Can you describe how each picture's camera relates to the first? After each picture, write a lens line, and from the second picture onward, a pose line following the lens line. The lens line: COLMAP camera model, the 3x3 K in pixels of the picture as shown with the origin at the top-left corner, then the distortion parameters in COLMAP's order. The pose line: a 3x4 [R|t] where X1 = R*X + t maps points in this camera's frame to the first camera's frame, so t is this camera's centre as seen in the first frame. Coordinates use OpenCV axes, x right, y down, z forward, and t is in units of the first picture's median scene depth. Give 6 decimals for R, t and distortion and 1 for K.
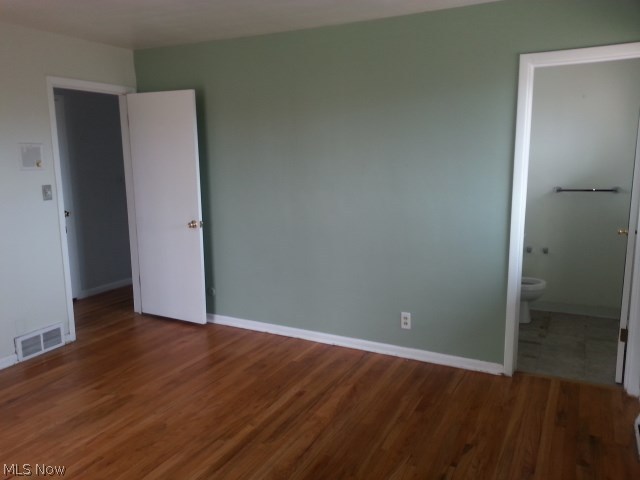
lens RADIAL K [[515.5, 0, 317.6], [0, 515.5, 239.1], [0, 0, 1]] dist [0.136641, -0.185422]
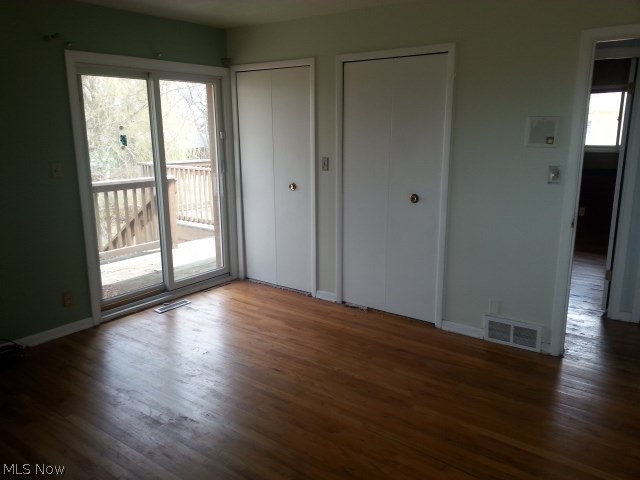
lens RADIAL K [[515.5, 0, 317.6], [0, 515.5, 239.1], [0, 0, 1]] dist [0.136641, -0.185422]
pose [[-0.161030, 0.225356, -0.960877, 0.399855], [-0.164909, 0.953752, 0.251321, -0.146411], [0.973075, 0.198928, -0.116420, 0.787100]]
